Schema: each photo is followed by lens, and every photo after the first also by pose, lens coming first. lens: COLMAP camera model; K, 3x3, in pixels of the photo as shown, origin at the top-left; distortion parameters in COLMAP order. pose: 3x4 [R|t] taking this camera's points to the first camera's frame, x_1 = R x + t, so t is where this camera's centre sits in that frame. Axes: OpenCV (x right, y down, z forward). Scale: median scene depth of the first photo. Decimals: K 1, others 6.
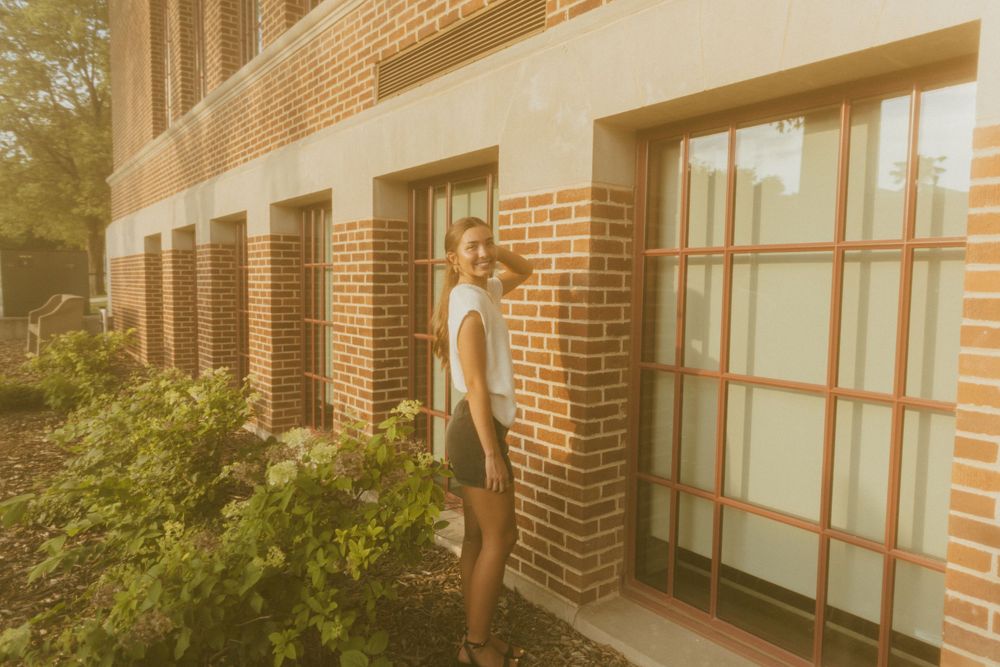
lens RADIAL K [[674.8, 0, 503.4], [0, 674.8, 332.3], [0, 0, 1]] dist [0.016579, -0.006675]
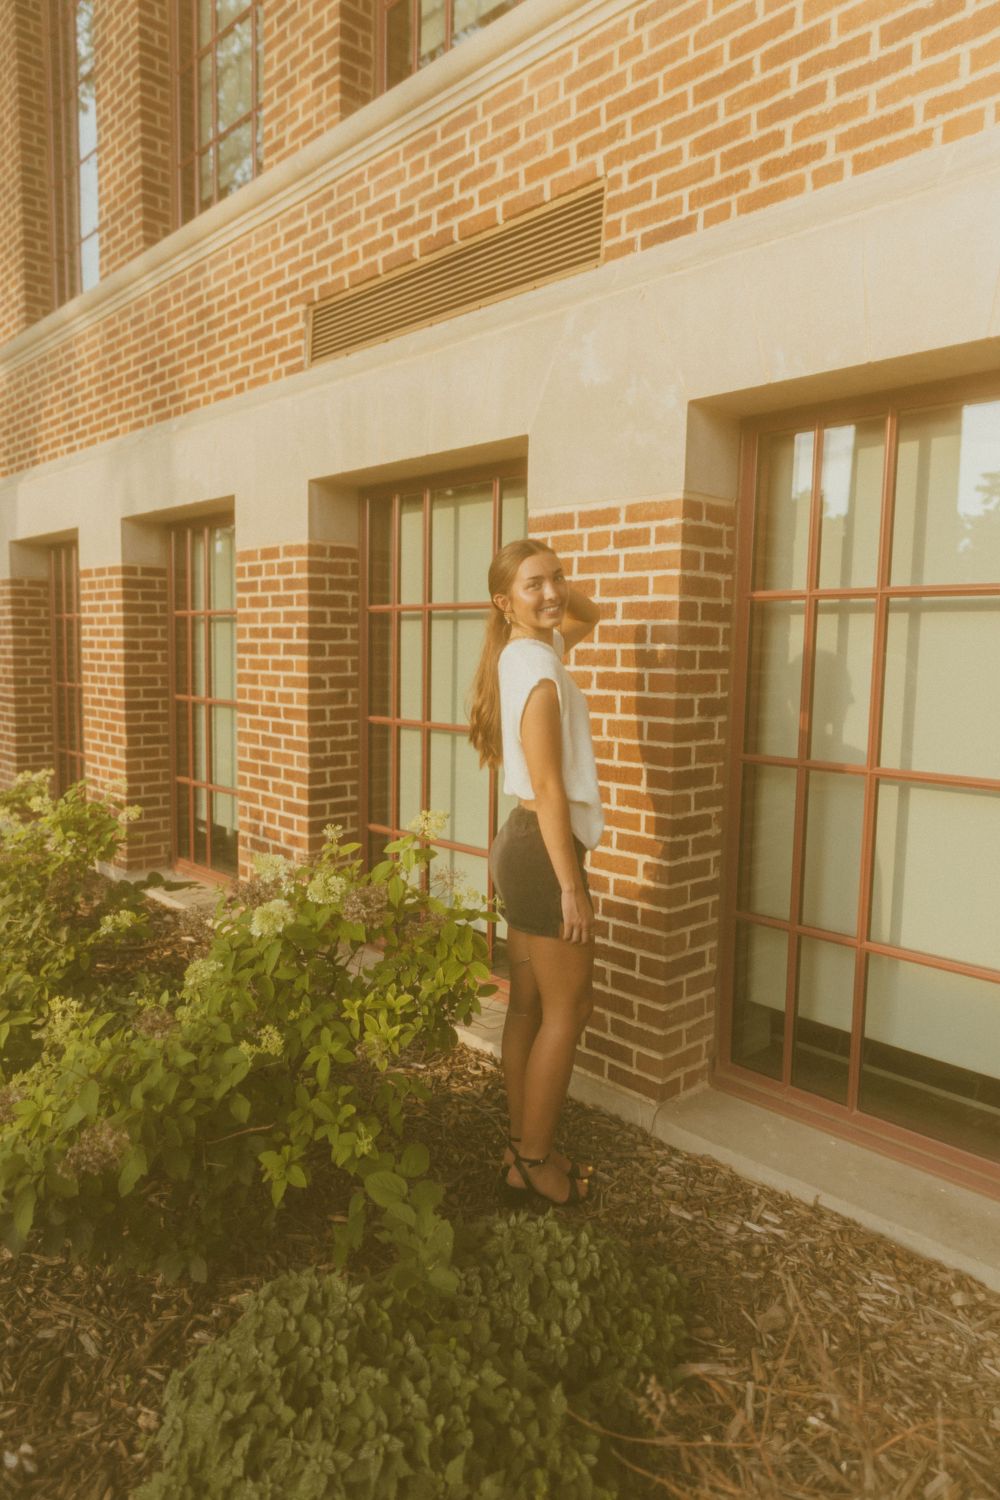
lens RADIAL K [[1012.2, 0, 489.9], [0, 1012.2, 749.1], [0, 0, 1]] dist [0.016579, -0.006675]
pose [[0.995879, -0.005547, 0.090517, -0.147295], [0.002881, 0.999559, 0.029557, 0.007515], [-0.090641, -0.029175, 0.995456, -0.015470]]
